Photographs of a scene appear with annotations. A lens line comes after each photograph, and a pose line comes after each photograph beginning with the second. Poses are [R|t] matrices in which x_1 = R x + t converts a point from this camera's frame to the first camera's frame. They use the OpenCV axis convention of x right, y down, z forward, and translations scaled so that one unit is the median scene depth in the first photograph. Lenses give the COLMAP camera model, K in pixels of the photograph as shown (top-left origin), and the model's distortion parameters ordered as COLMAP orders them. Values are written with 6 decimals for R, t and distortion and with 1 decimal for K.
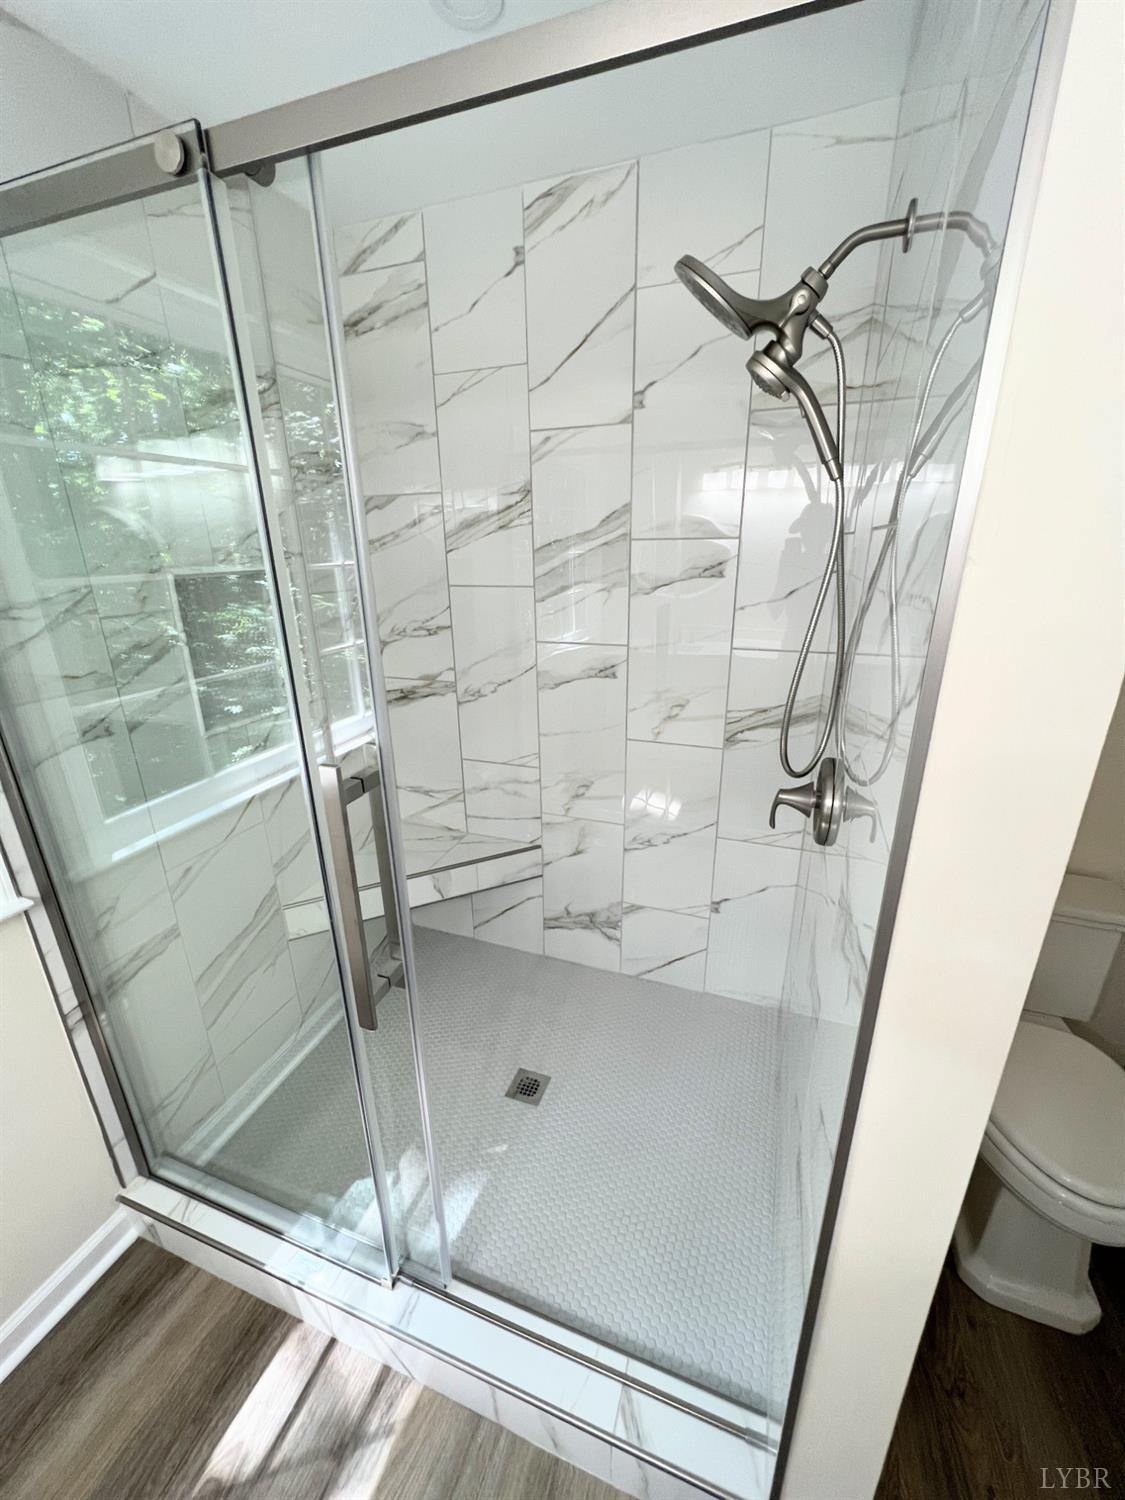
lens RADIAL K [[599.2, 0, 566.6], [0, 599.2, 748.2], [0, 0, 1]] dist [-0.001204, 0.000338]
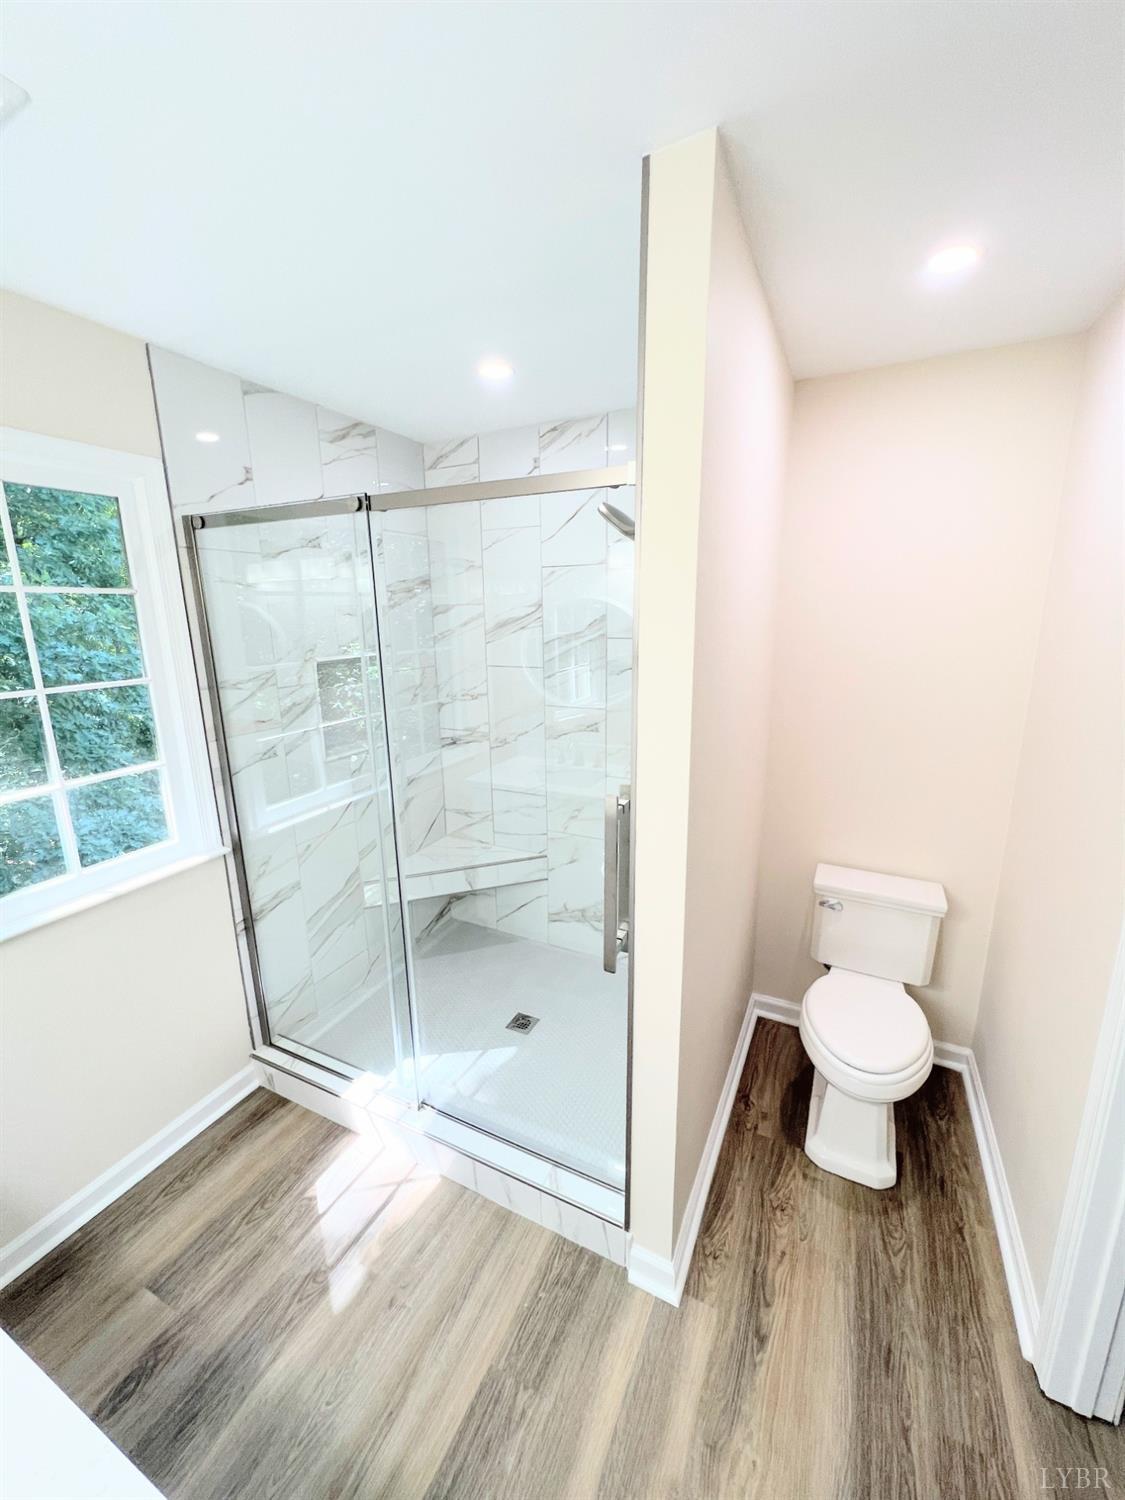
lens RADIAL K [[599.2, 0, 562.4], [0, 599.2, 750.2], [0, 0, 1]] dist [-0.001204, 0.000338]
pose [[0.993491, 0.025177, -0.111098, 0.161774], [-0.036127, 0.994562, -0.097680, 0.069436], [0.108034, 0.101058, 0.988997, -0.416304]]
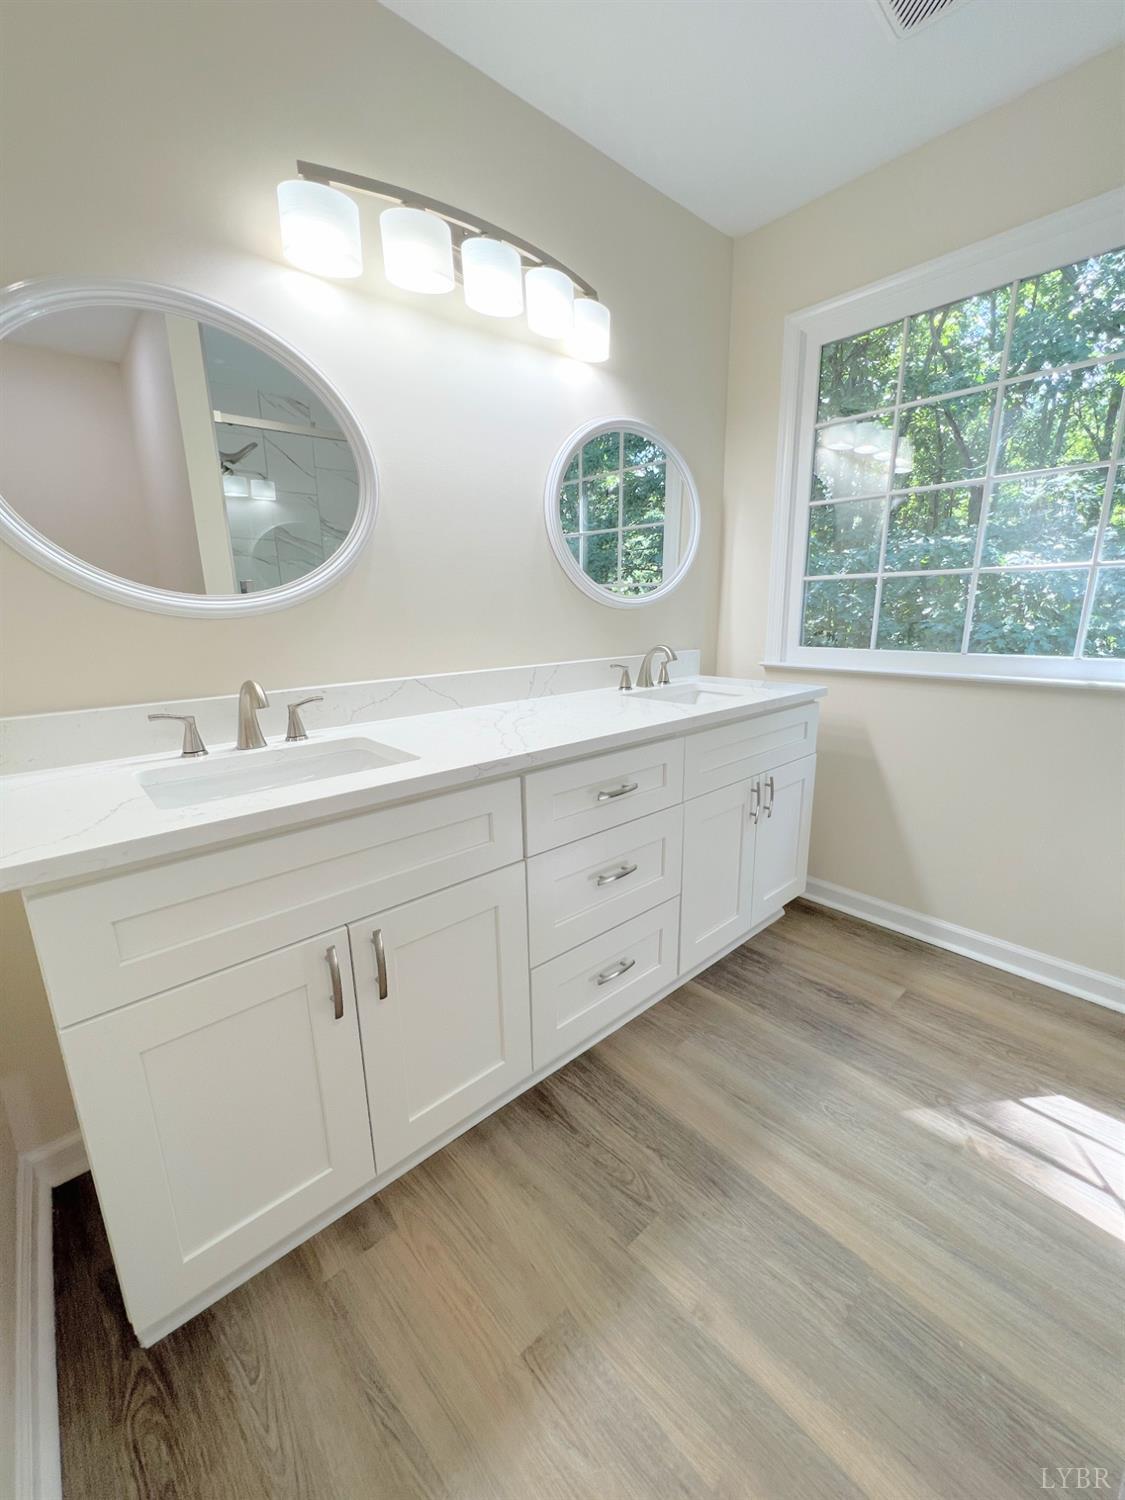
lens RADIAL K [[599.2, 0, 565.2], [0, 599.2, 750.8], [0, 0, 1]] dist [-0.001204, 0.000338]
pose [[-0.475262, 0.225449, -0.850469, 0.533110], [-0.261802, 0.886595, 0.381327, 0.174489], [0.839991, 0.403884, -0.362342, 0.150546]]
